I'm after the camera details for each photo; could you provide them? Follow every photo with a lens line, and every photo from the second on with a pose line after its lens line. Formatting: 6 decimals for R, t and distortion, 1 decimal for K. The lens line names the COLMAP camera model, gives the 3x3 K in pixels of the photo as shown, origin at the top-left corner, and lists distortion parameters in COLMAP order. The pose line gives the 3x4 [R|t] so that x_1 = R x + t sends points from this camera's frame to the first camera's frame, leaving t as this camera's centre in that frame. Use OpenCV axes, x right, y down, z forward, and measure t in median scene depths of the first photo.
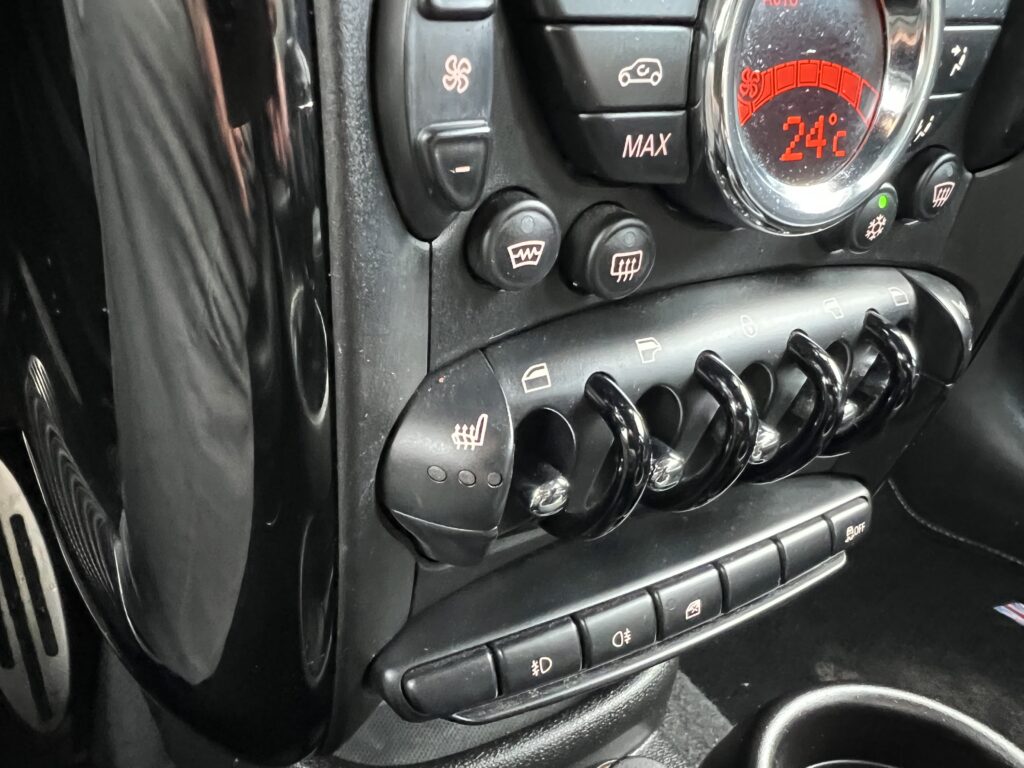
lens RADIAL K [[782.9, 0, 512.3], [0, 782.9, 384.2], [0, 0, 1]] dist [0.056476, -0.072241]
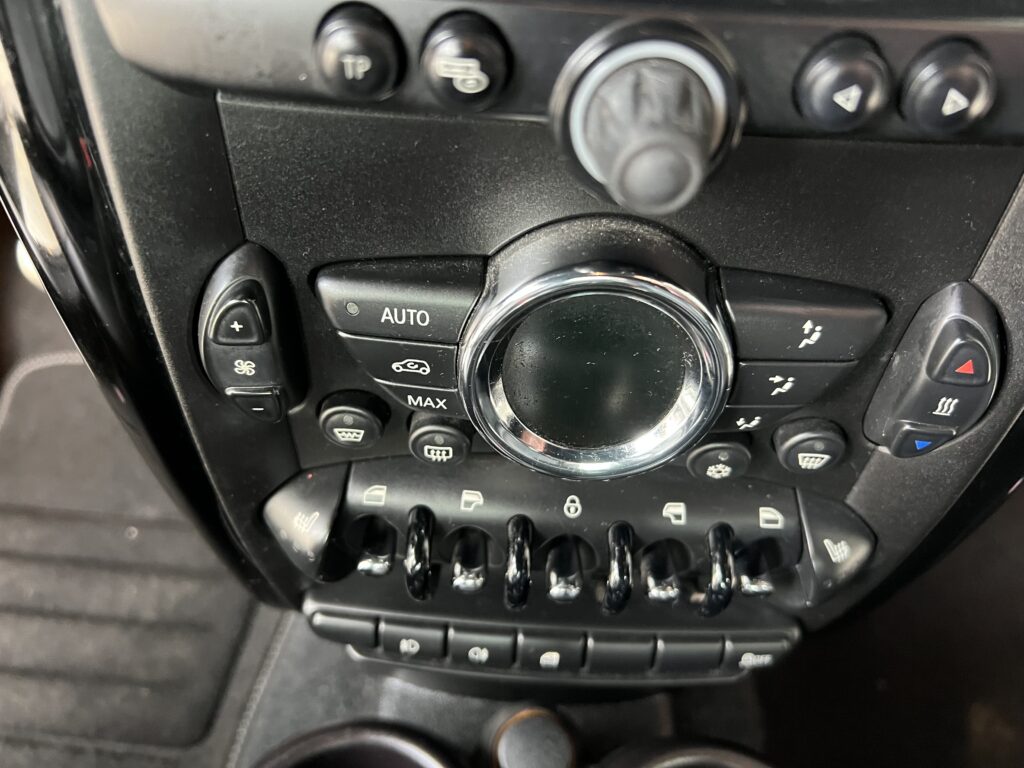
lens RADIAL K [[782.9, 0, 508.8], [0, 782.9, 384.9], [0, 0, 1]] dist [0.056476, -0.072241]
pose [[0.859388, 0.365779, -0.357291, 0.775763], [-0.280760, 0.921560, 0.268145, -0.738580], [0.427347, -0.130127, 0.894674, -0.183981]]
